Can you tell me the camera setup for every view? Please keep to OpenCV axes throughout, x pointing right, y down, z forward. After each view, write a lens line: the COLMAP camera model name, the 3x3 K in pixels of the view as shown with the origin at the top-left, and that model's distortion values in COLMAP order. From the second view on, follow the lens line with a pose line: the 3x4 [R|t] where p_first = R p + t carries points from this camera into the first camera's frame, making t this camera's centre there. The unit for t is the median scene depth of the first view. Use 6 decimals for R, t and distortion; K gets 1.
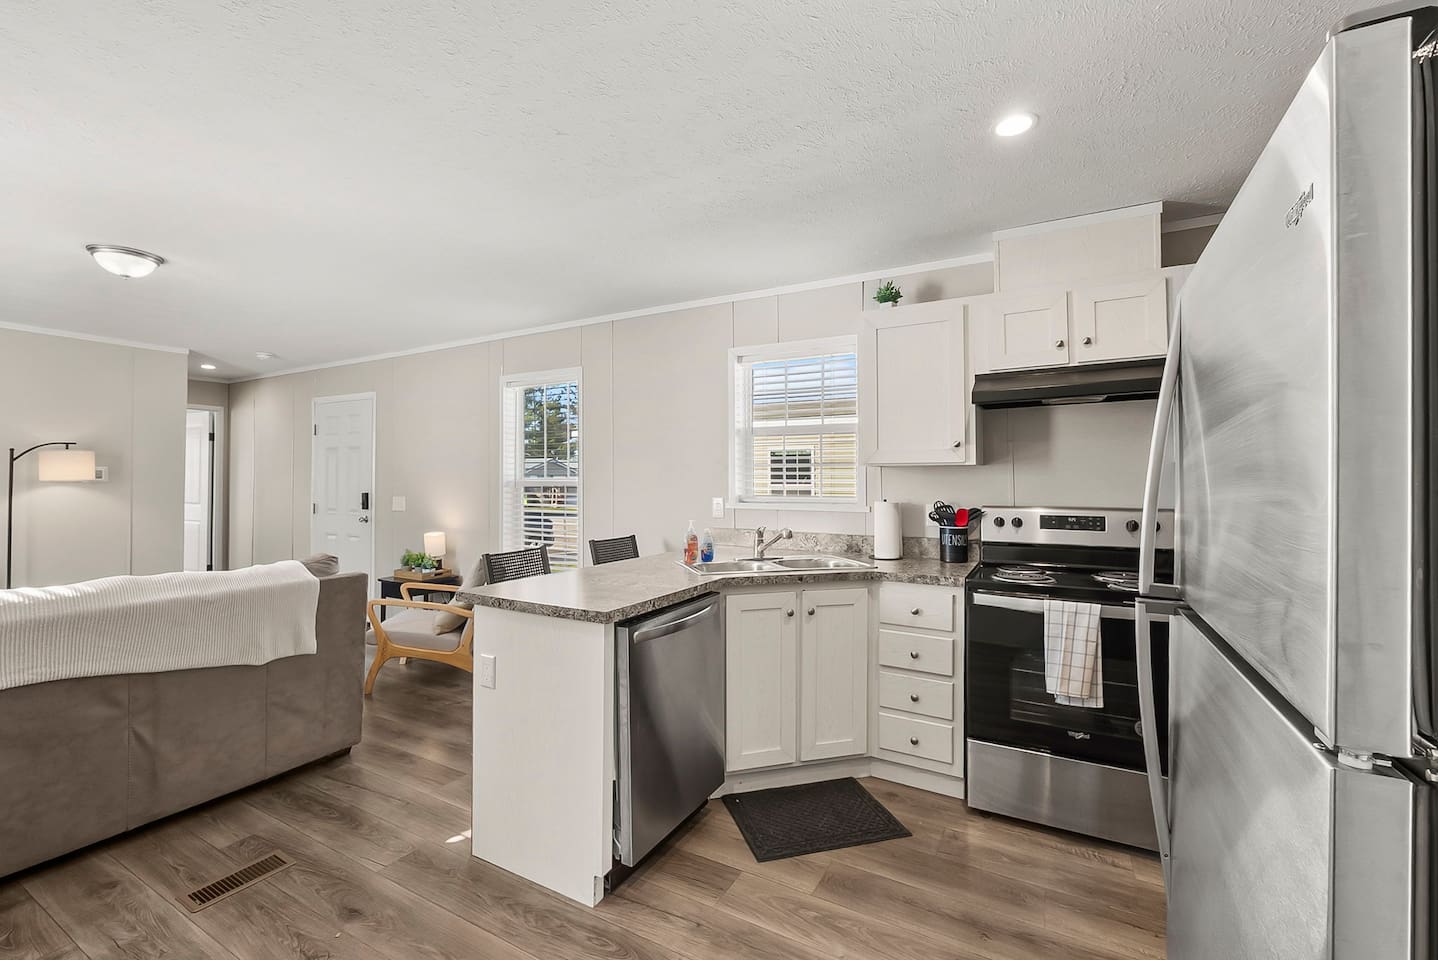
lens RADIAL K [[599.5, 0, 728.3], [0, 599.5, 468.1], [0, 0, 1]] dist [-0.004281, -0.000126]
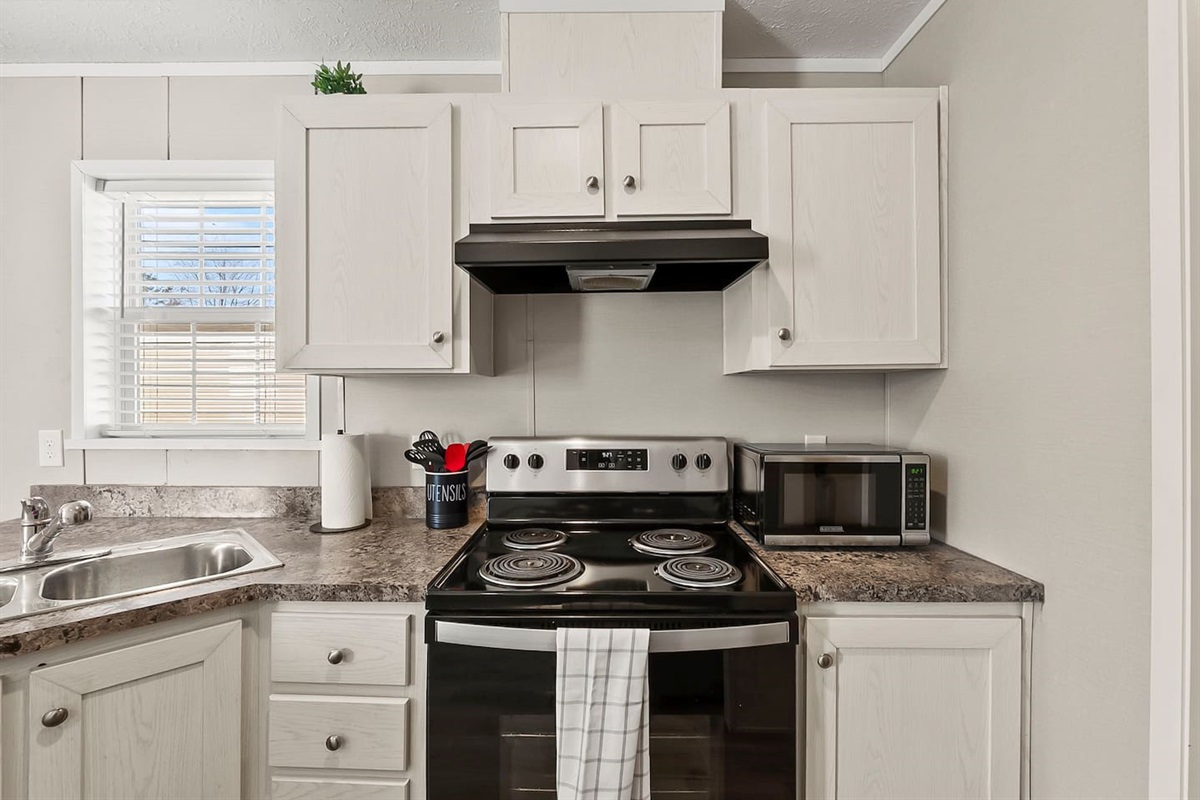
lens RADIAL K [[500.3, 0, 599.3], [0, 500.3, 400.2], [0, 0, 1]] dist [-0.004281, -0.000126]
pose [[0.878398, -0.003189, 0.477920, 0.288641], [-0.009086, 0.999686, 0.023372, 0.008762], [-0.477844, -0.024872, 0.878093, 0.495190]]
